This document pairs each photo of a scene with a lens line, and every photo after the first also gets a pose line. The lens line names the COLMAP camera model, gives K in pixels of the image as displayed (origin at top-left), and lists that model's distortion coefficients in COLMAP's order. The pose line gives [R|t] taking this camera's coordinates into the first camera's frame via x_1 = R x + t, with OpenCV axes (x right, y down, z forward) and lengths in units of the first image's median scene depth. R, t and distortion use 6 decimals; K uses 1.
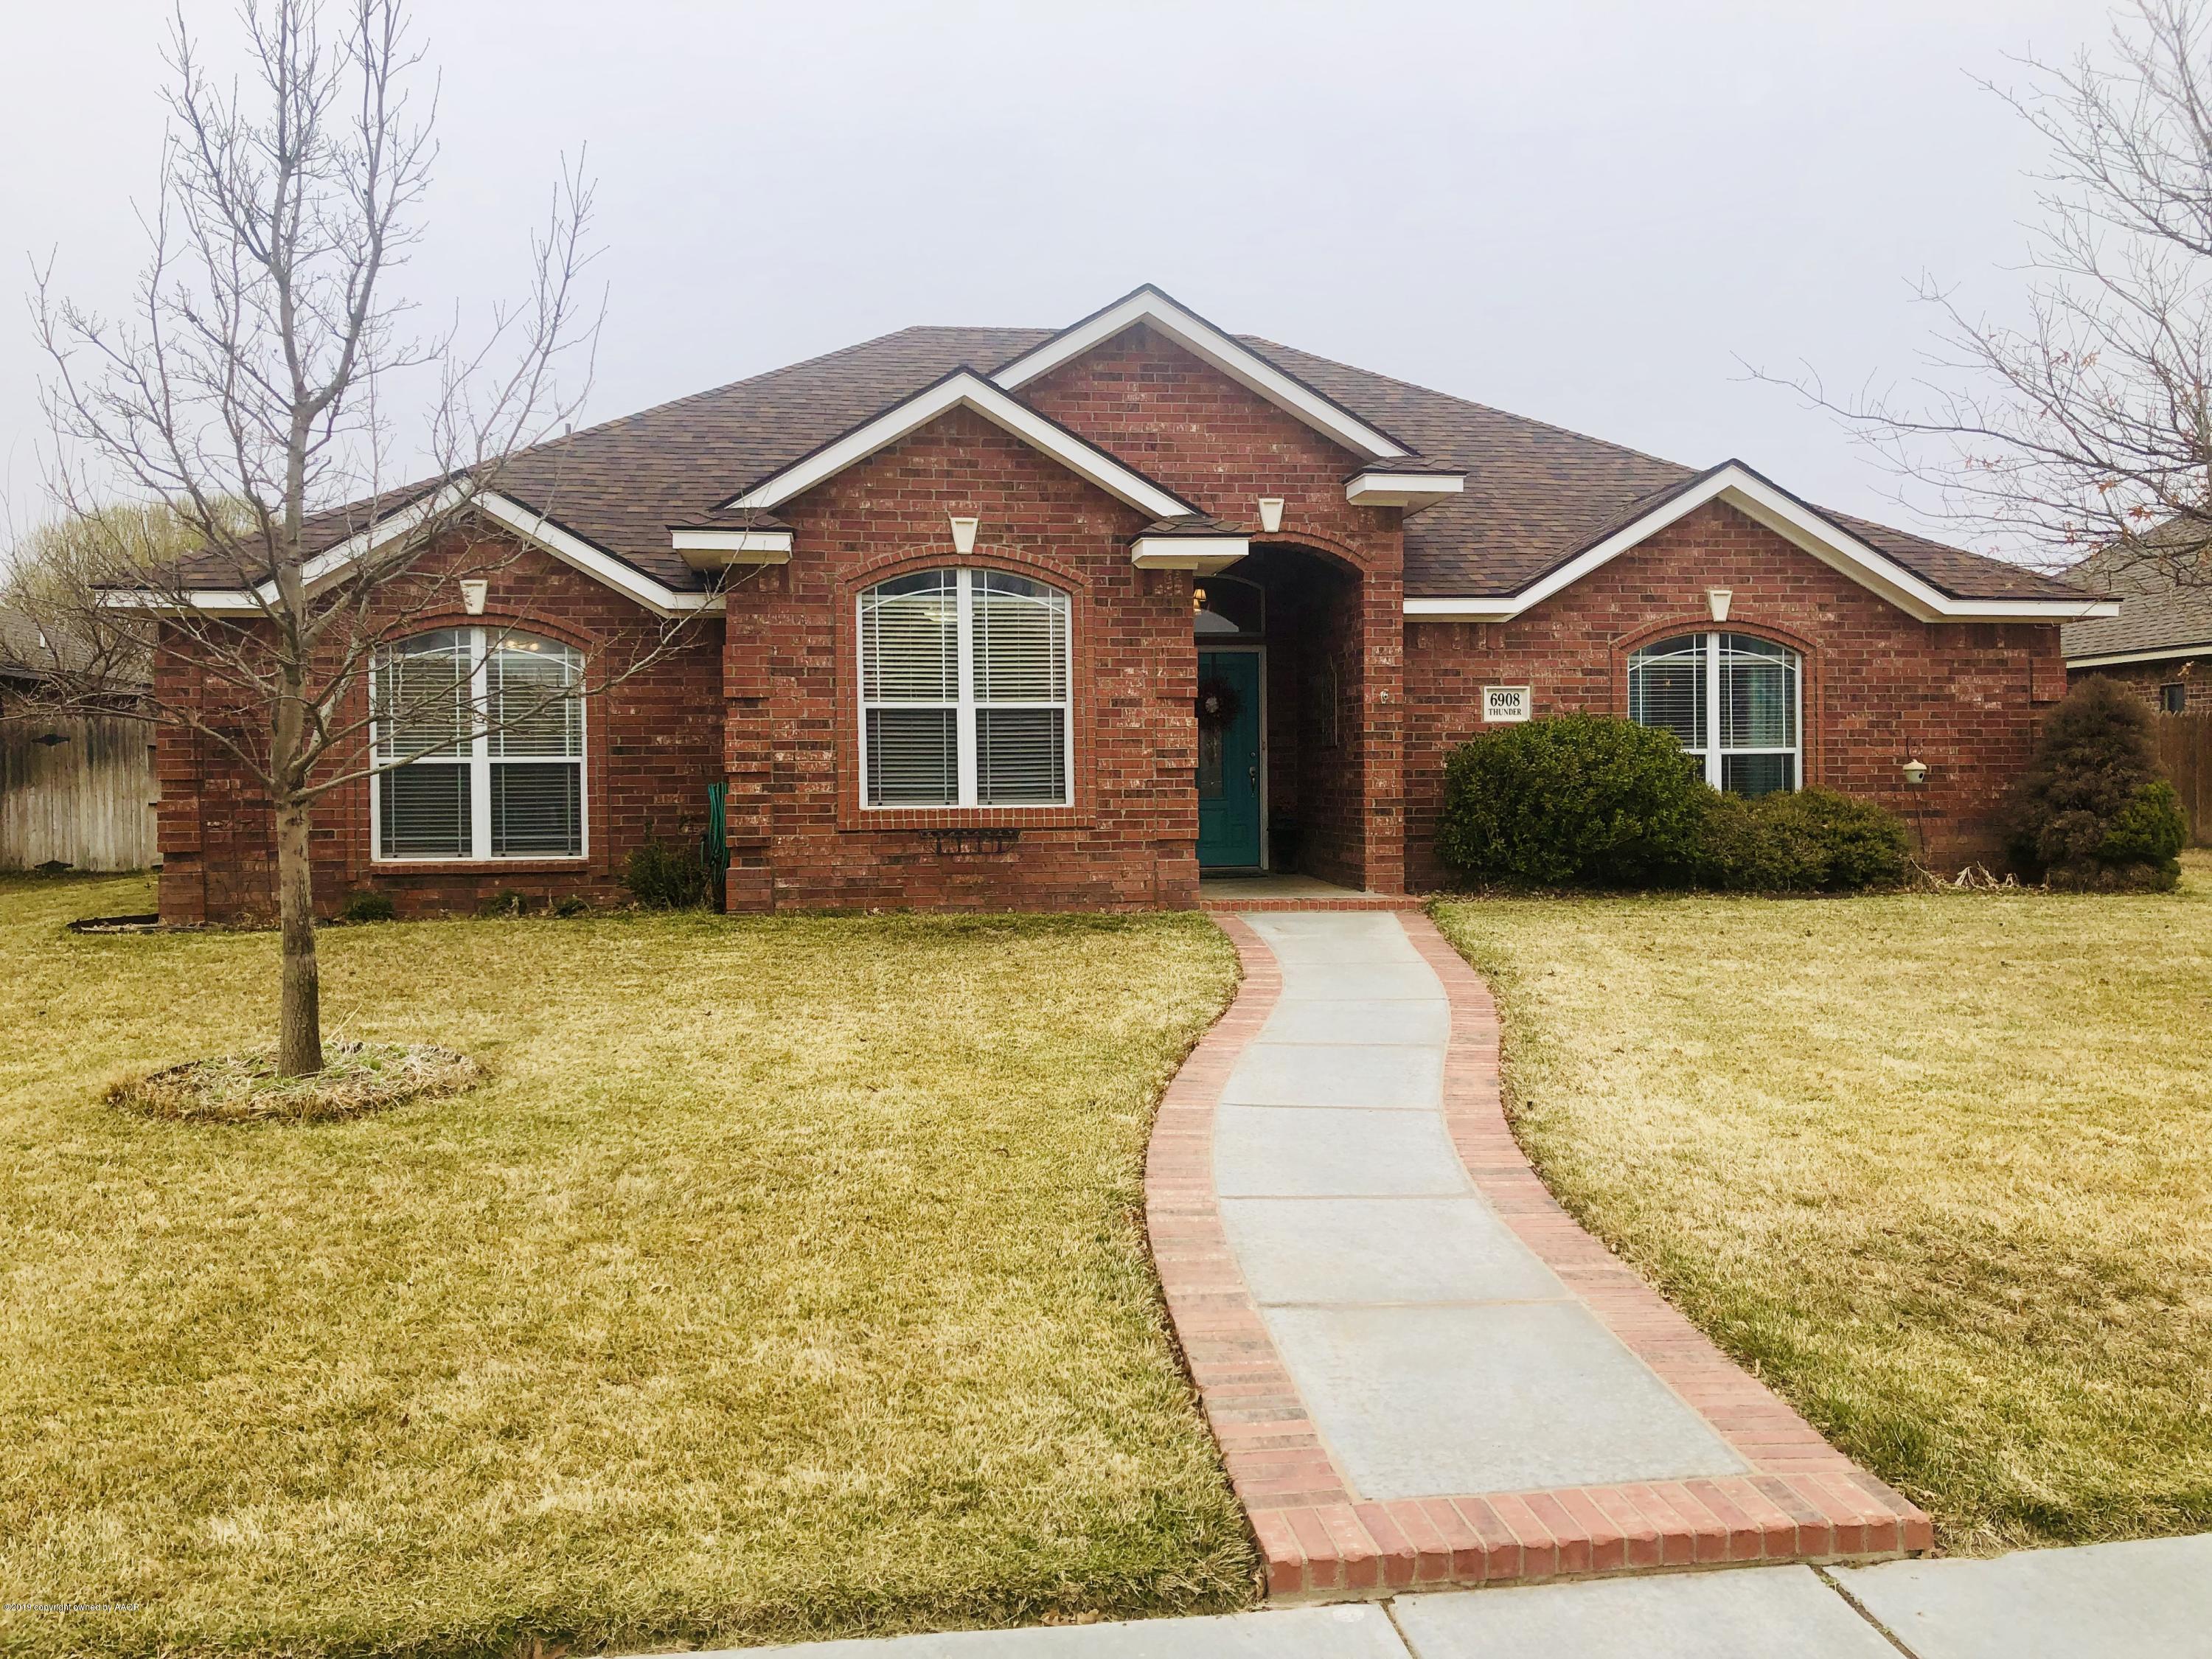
lens RADIAL K [[1837.5, 0, 1098.5], [0, 1837.5, 832.7], [0, 0, 1]] dist [0.064883, -0.076226]
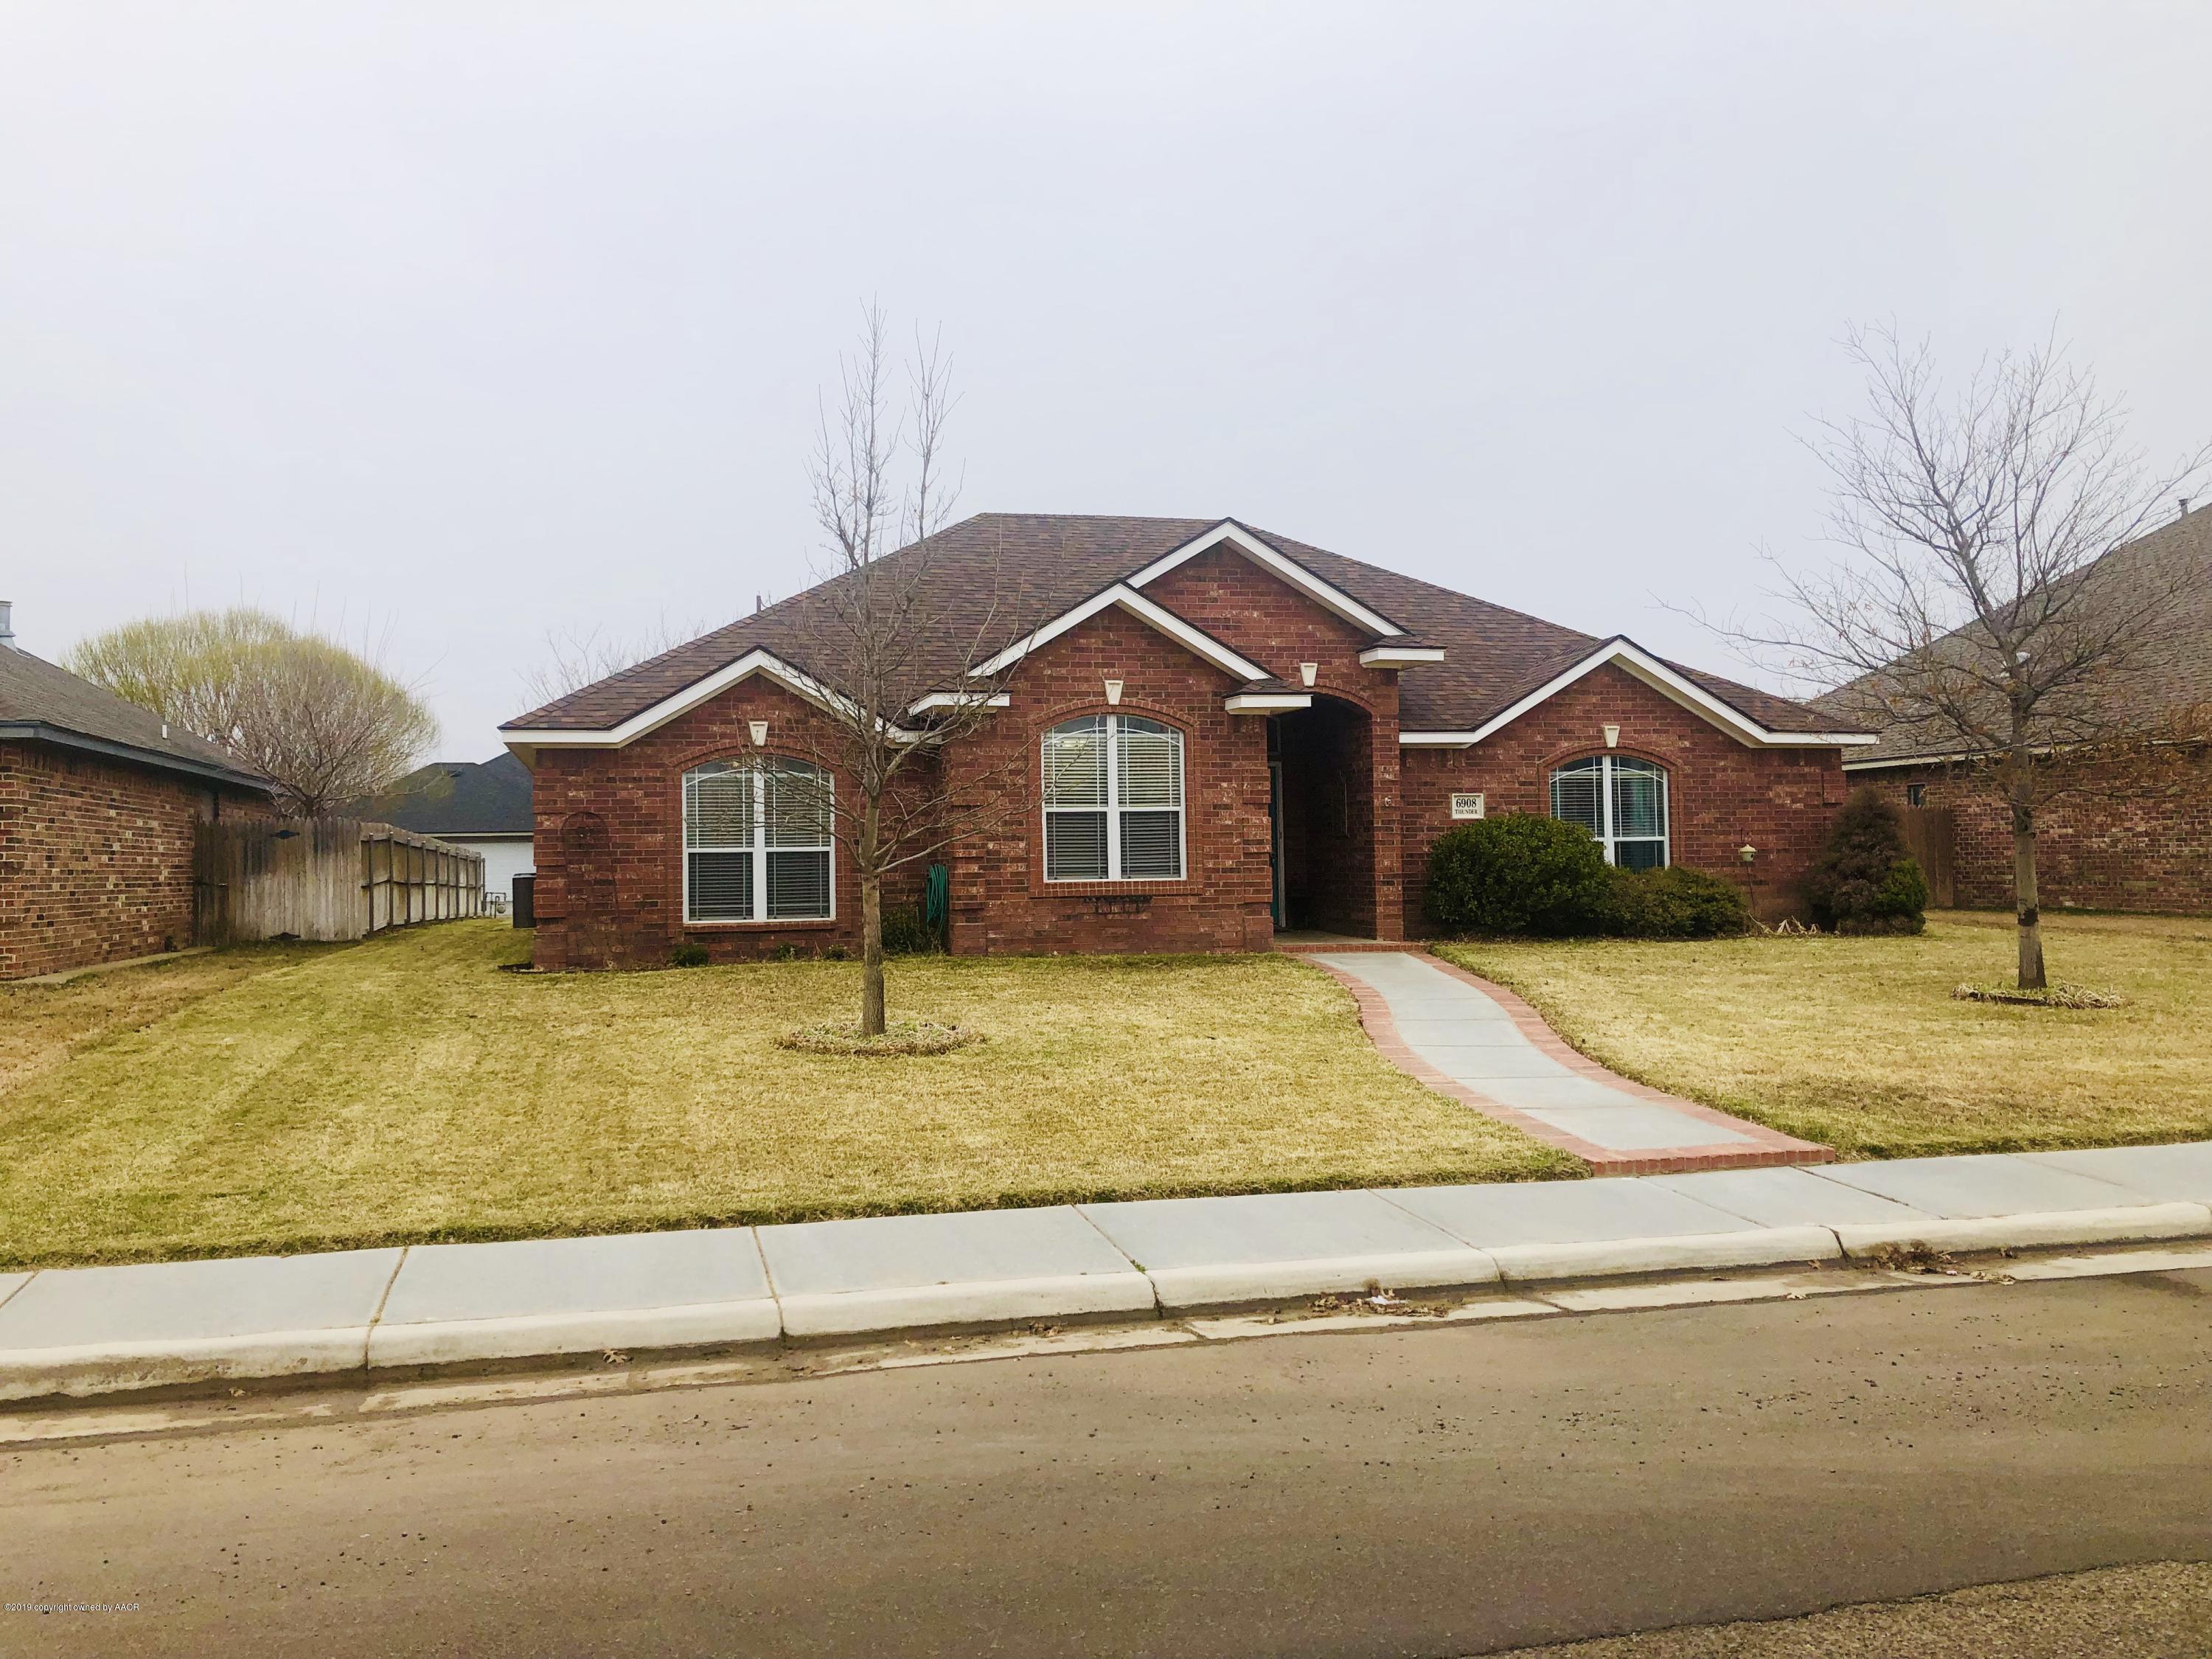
lens RADIAL K [[1837.5, 0, 1066.2], [0, 1837.5, 817.3], [0, 0, 1]] dist [0.064883, -0.076226]
pose [[0.995873, -0.003325, 0.090699, -0.228846], [0.008017, 0.998645, -0.051421, 0.009543], [-0.090405, 0.051936, 0.994550, -0.402313]]
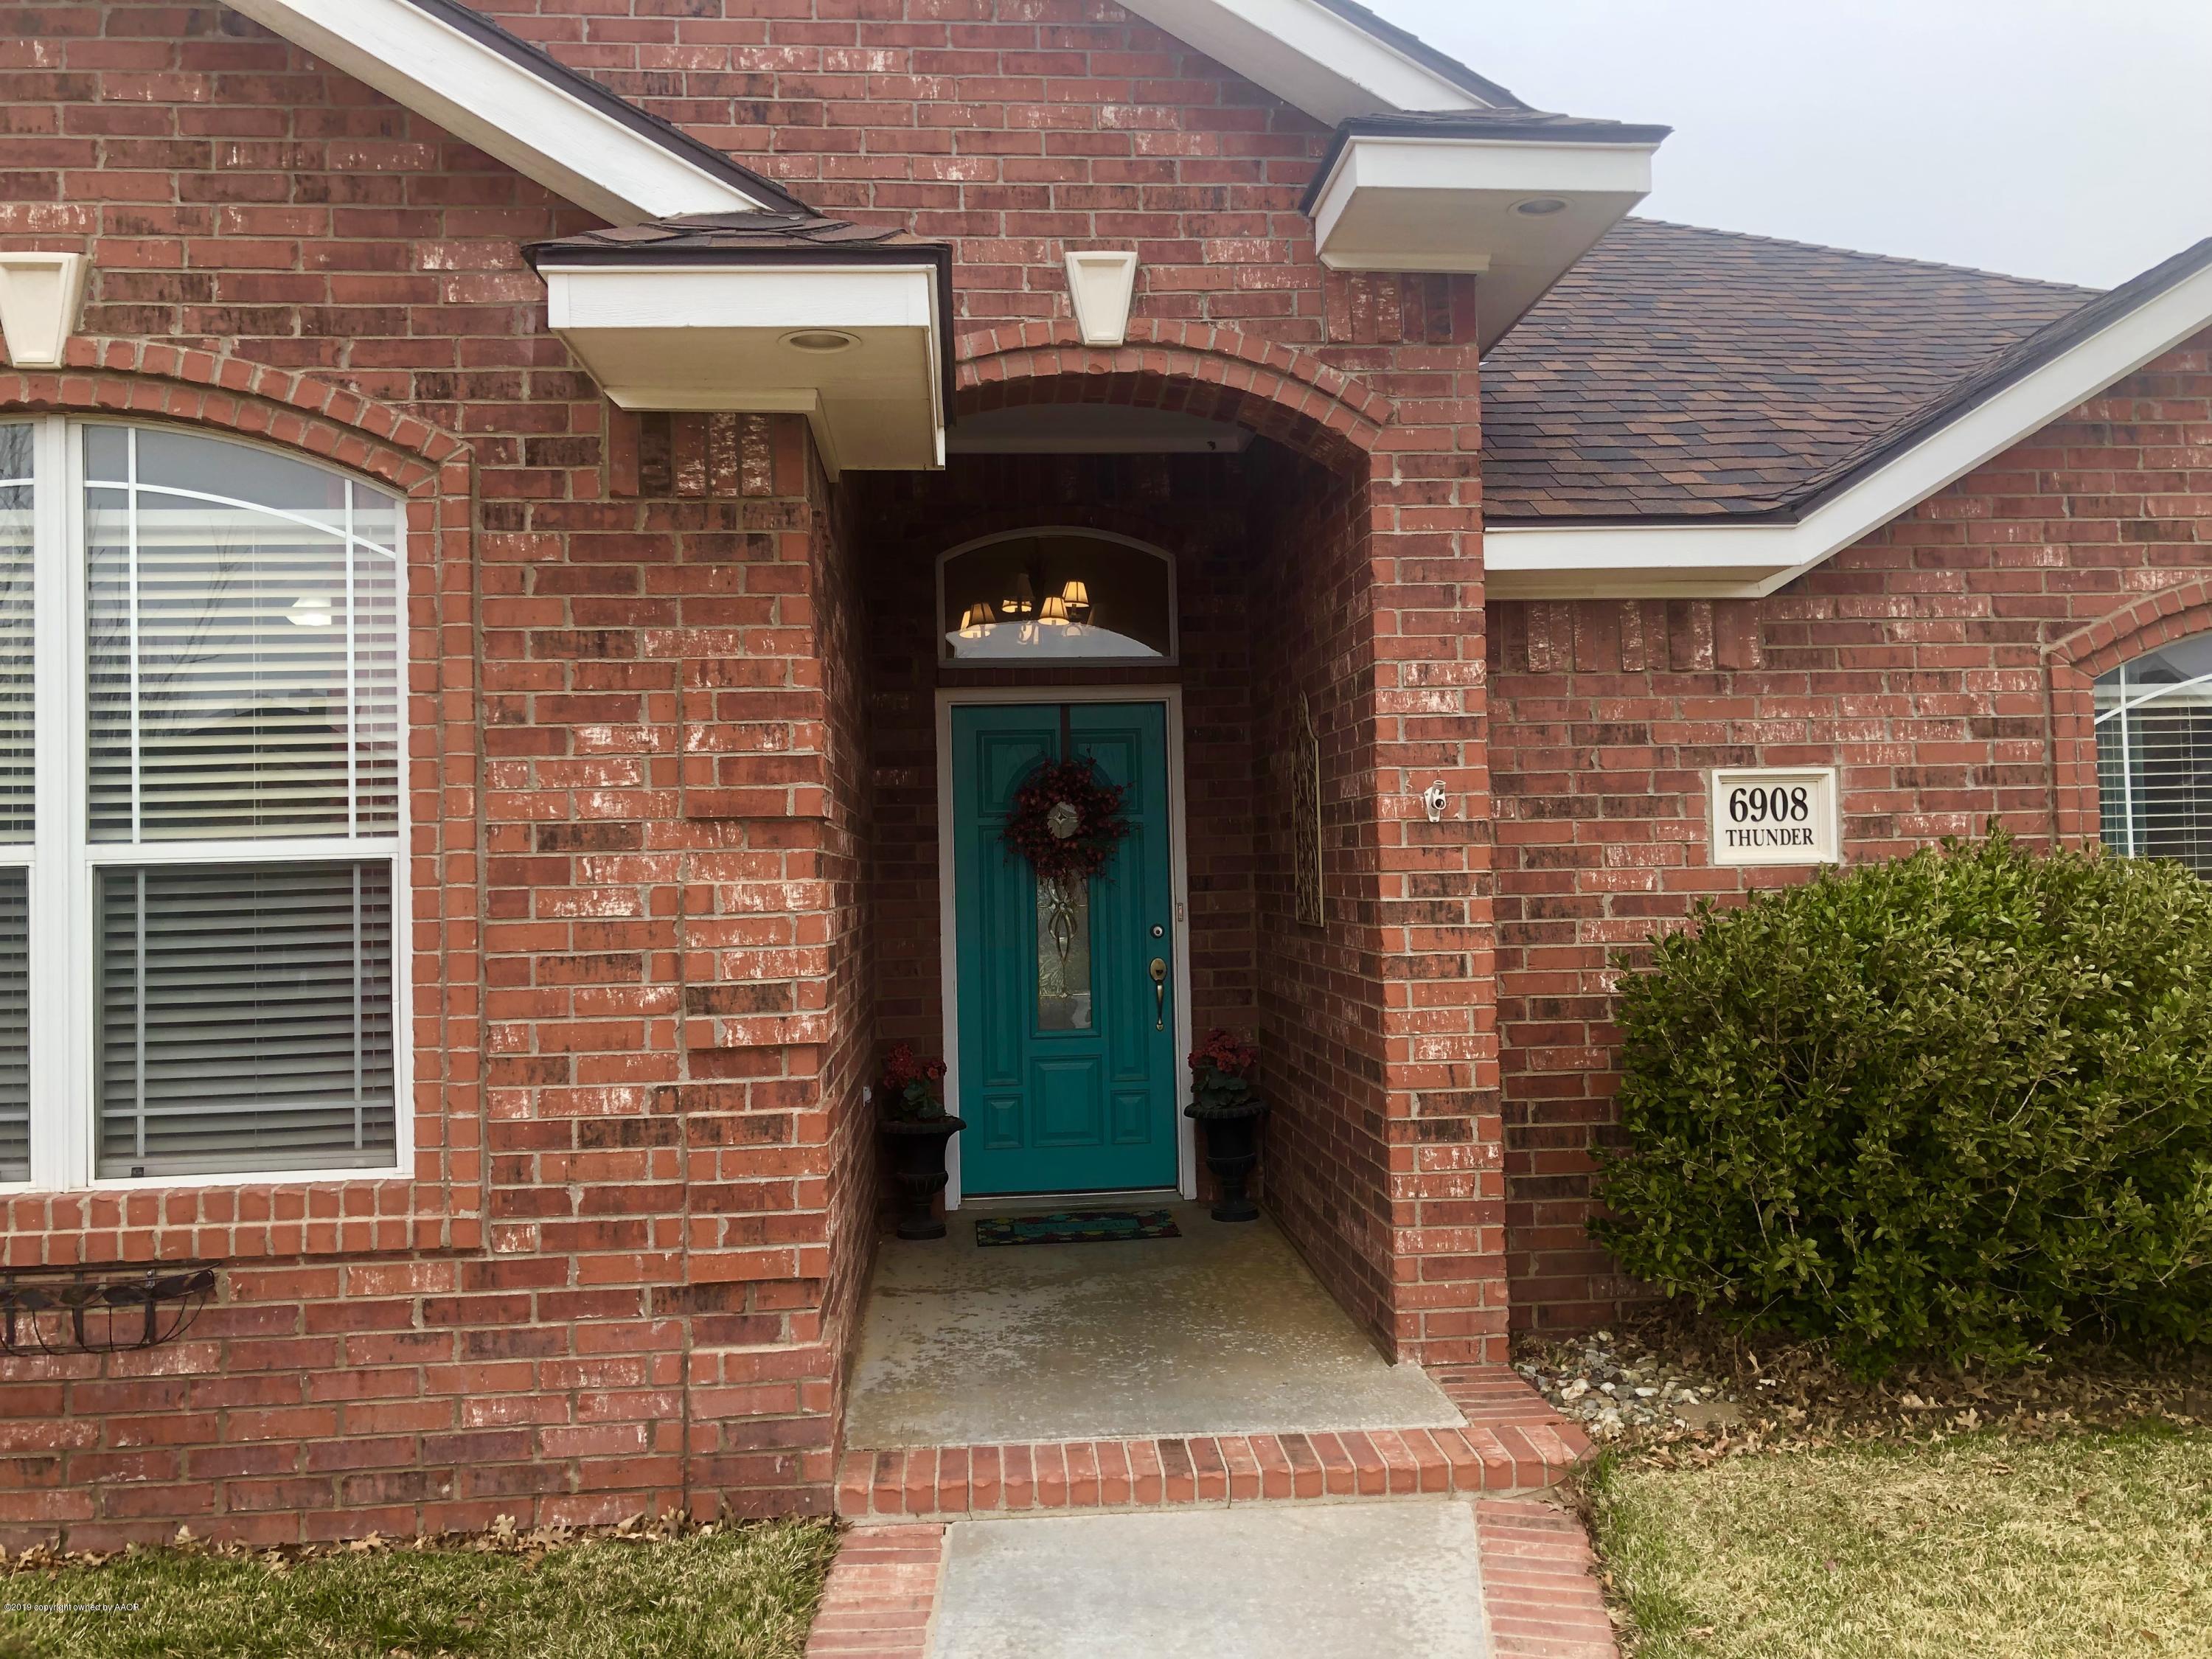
lens RADIAL K [[1837.5, 0, 1120.7], [0, 1837.5, 812.0], [0, 0, 1]] dist [0.064883, -0.076226]
pose [[0.998729, -0.015581, -0.047936, 0.116173], [0.012581, 0.997981, -0.062251, -0.052881], [0.048810, 0.061569, 0.996909, 0.670327]]
